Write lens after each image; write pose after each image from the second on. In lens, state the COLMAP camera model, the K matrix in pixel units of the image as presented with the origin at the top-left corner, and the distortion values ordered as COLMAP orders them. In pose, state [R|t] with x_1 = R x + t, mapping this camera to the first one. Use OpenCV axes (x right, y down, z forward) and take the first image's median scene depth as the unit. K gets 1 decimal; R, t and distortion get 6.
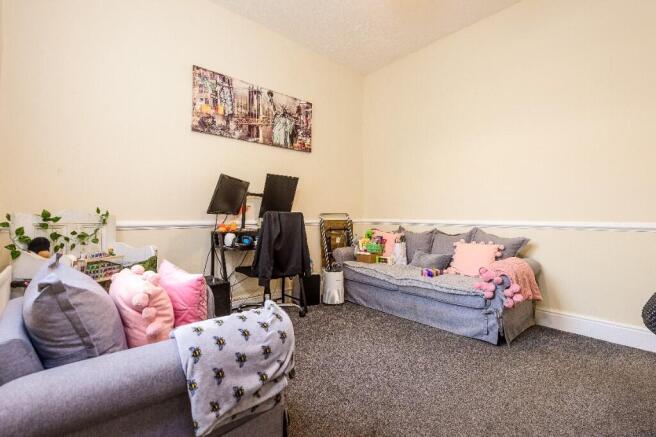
lens RADIAL K [[300.7, 0, 332.7], [0, 300.7, 217.0], [0, 0, 1]] dist [0.024832, -0.000199]
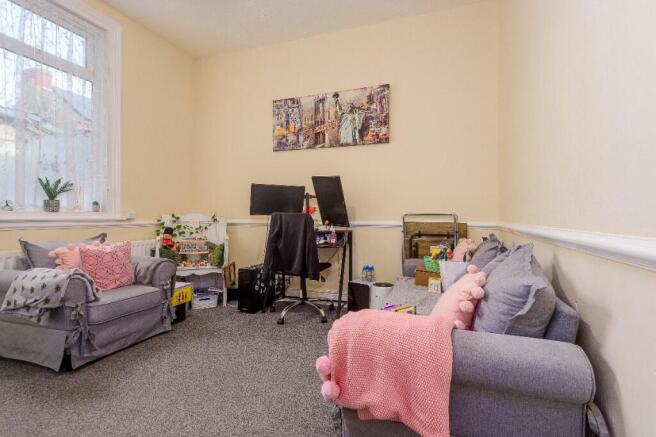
lens RADIAL K [[300.7, 0, 329.8], [0, 300.7, 219.9], [0, 0, 1]] dist [0.024832, -0.000199]
pose [[0.472288, 0.008009, -0.881408, 0.680278], [-0.005859, 0.999965, 0.005947, 0.000673], [0.881425, 0.002356, 0.472318, 0.512978]]
